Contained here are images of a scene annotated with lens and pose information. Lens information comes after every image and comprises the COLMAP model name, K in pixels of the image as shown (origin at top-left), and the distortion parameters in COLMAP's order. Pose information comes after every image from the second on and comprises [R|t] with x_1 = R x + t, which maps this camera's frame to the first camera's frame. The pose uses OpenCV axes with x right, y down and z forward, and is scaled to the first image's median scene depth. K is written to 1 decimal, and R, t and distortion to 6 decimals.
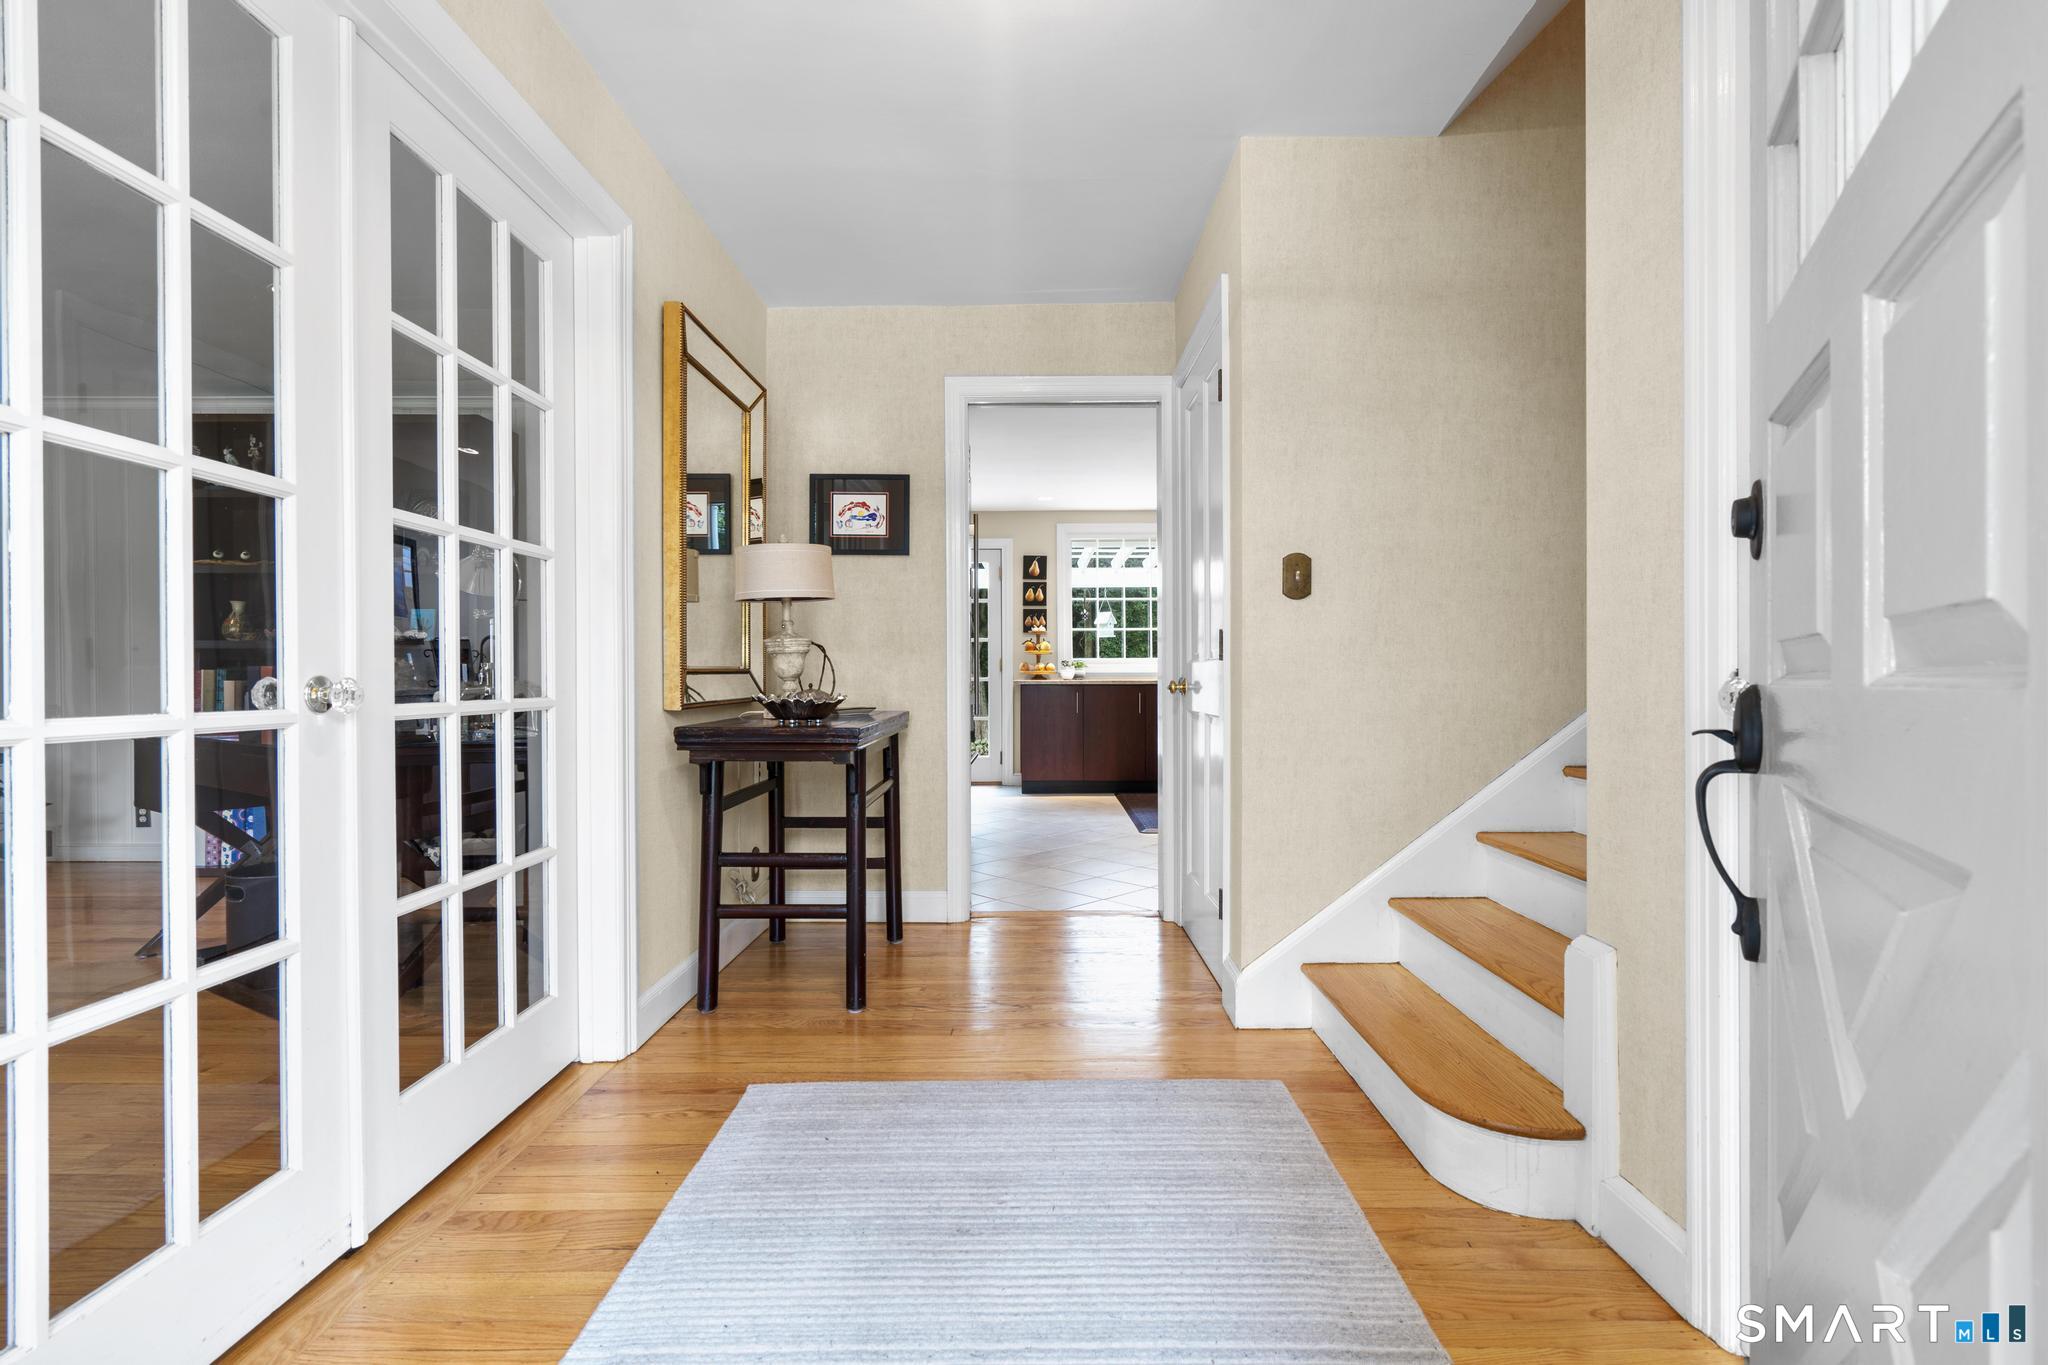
lens RADIAL K [[925.1, 0, 1026.2], [0, 925.1, 677.3], [0, 0, 1]] dist [-0.004534, 0.001860]
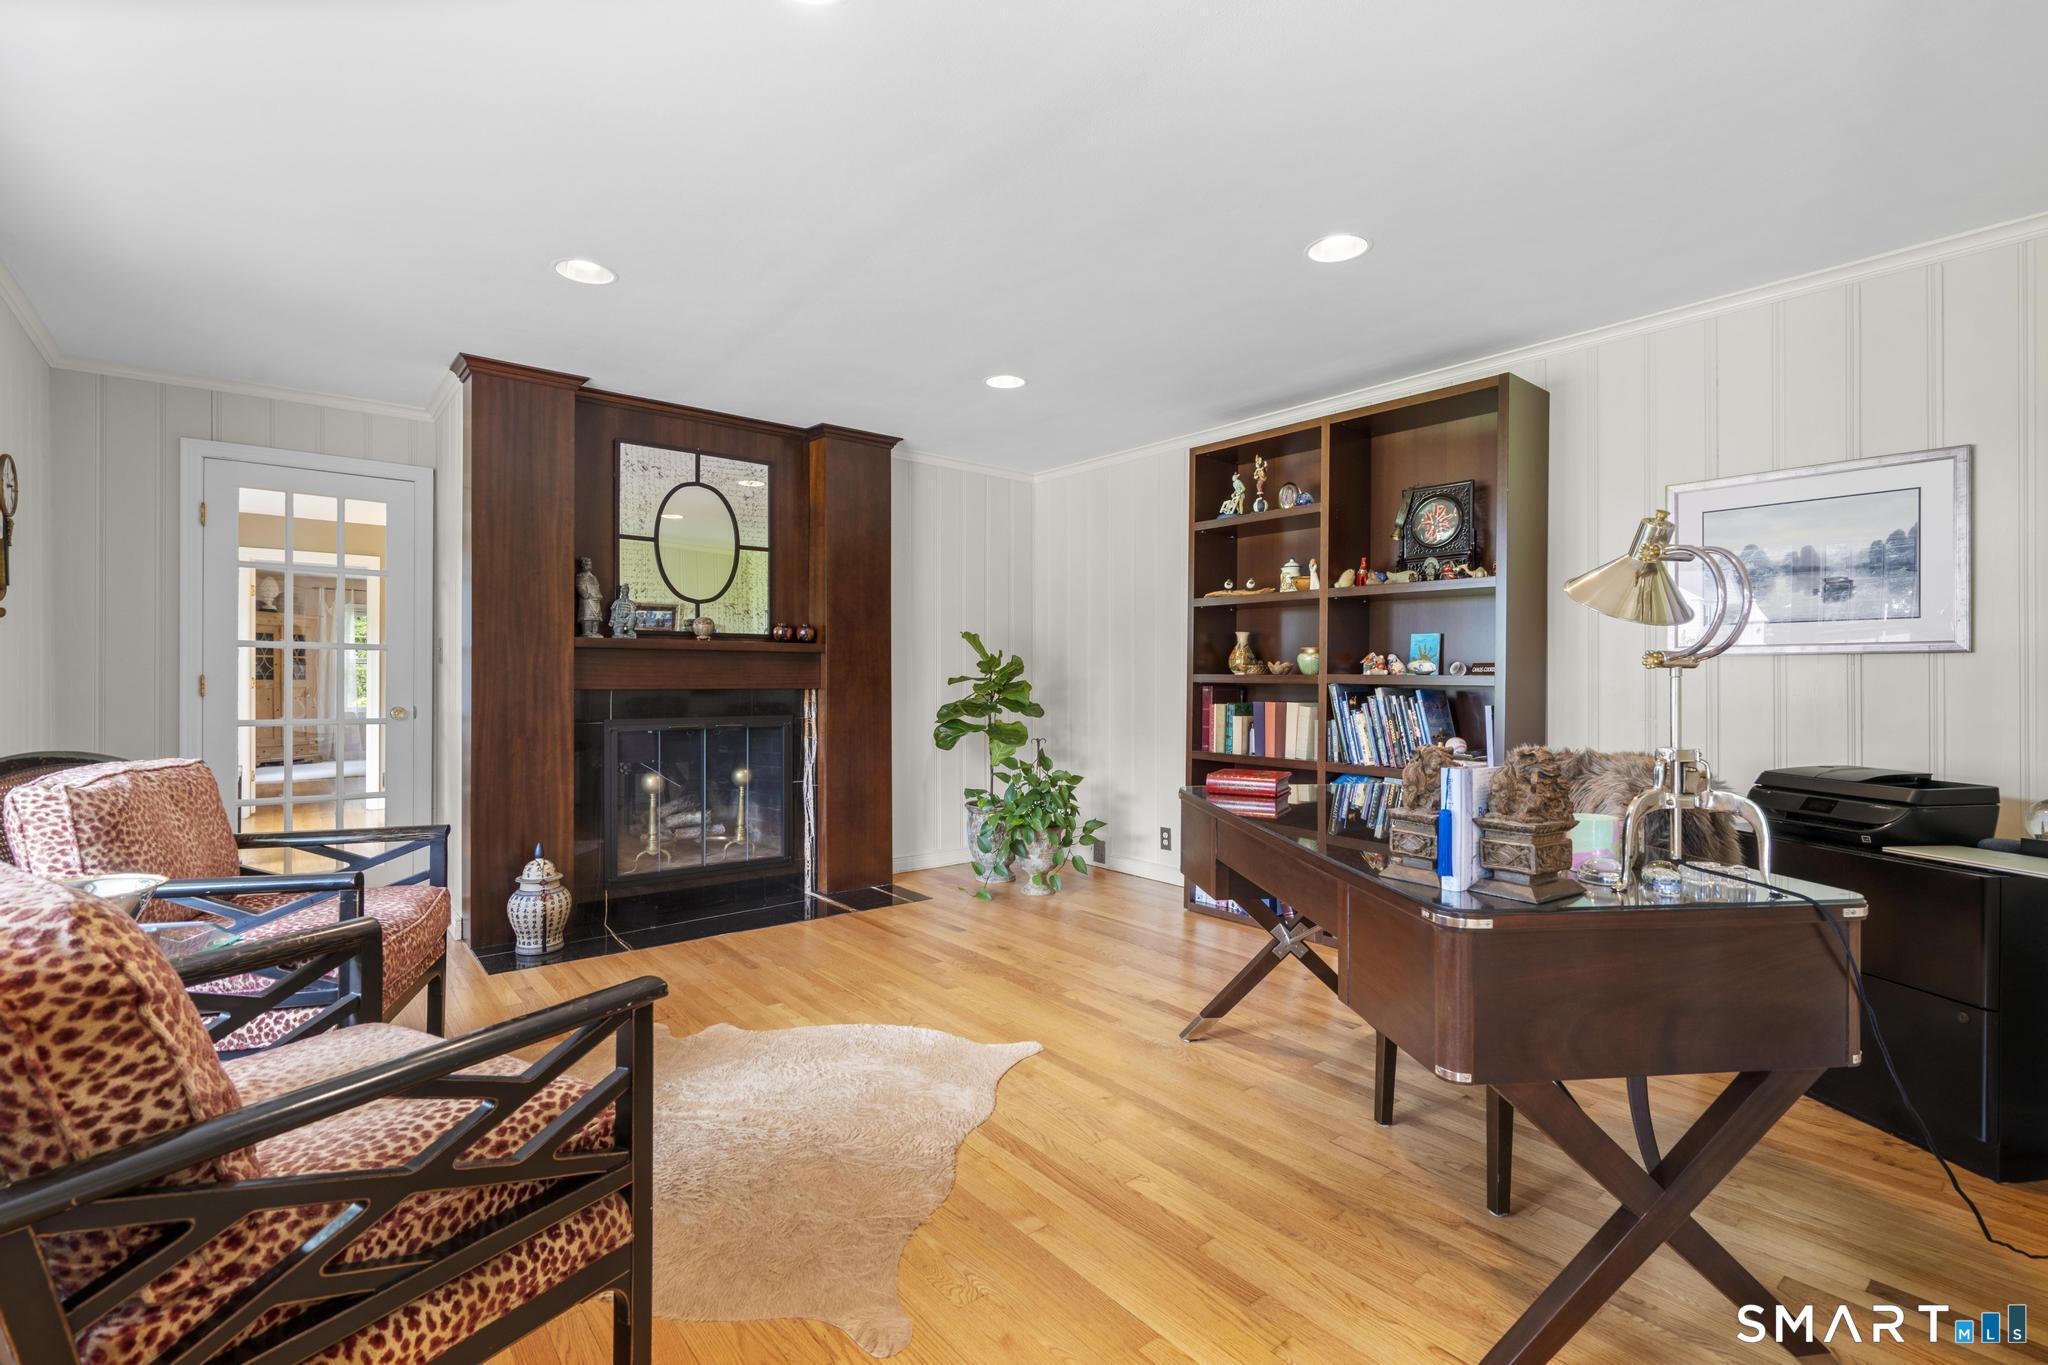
lens RADIAL K [[925.1, 0, 1025.7], [0, 925.1, 680.9], [0, 0, 1]] dist [-0.004534, 0.001860]
pose [[0.634839, 0.001960, -0.772642, -0.254685], [-0.004789, 0.999988, -0.001398, -0.029758], [0.772629, 0.004588, 0.634841, 0.215814]]
